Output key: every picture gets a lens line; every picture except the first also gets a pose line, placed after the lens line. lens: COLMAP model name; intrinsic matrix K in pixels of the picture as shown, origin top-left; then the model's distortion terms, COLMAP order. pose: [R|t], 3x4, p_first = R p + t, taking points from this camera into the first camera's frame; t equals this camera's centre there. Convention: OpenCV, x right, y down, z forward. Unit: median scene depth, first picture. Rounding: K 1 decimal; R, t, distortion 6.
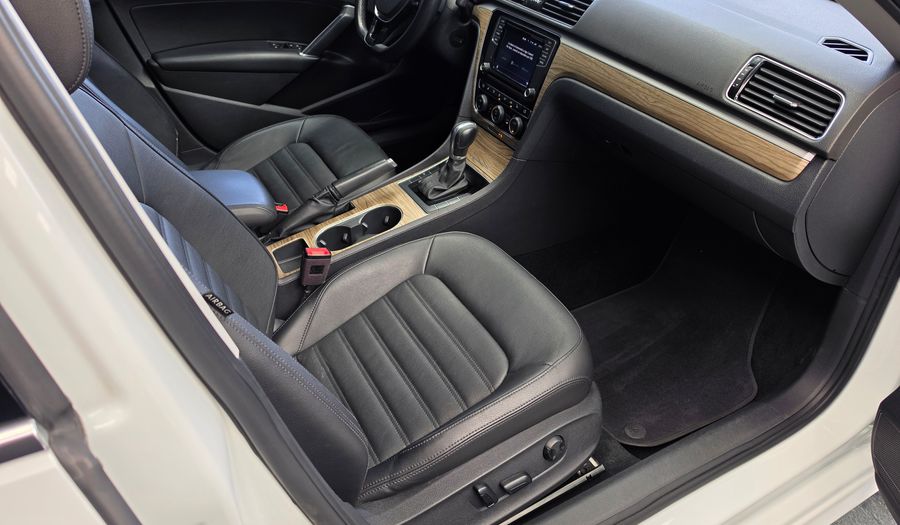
lens RADIAL K [[613.4, 0, 464.9], [0, 613.4, 263.3], [0, 0, 1]] dist [0.079514, -0.127570]
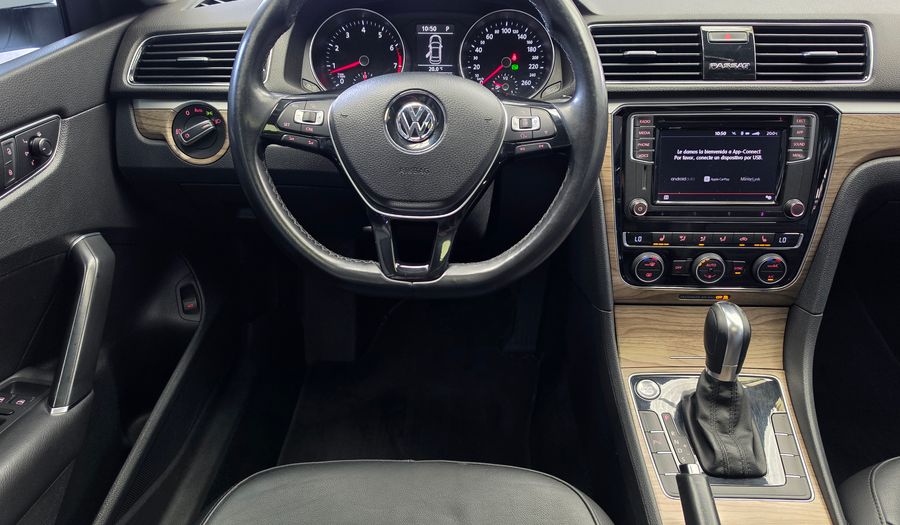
lens RADIAL K [[613.4, 0, 464.9], [0, 613.4, 263.3], [0, 0, 1]] dist [0.079514, -0.127570]
pose [[0.525434, -0.464658, 0.712750, -0.441782], [0.517490, 0.839476, 0.165784, -0.433960], [-0.675369, 0.281733, 0.681545, 0.730125]]
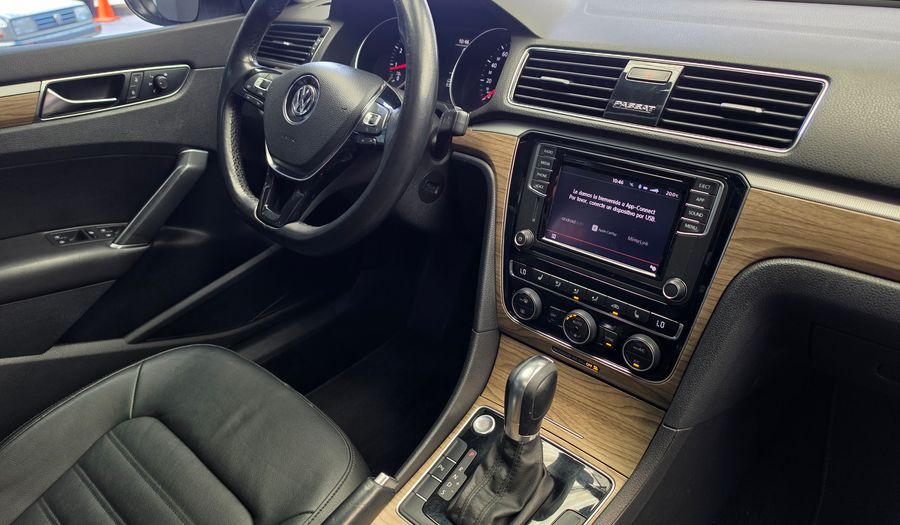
lens RADIAL K [[613.4, 0, 464.9], [0, 613.4, 263.3], [0, 0, 1]] dist [0.079514, -0.127570]
pose [[0.947054, -0.182885, 0.263897, -0.149373], [0.218336, 0.969460, -0.111696, -0.245145], [-0.235410, 0.163401, 0.958062, 0.510944]]
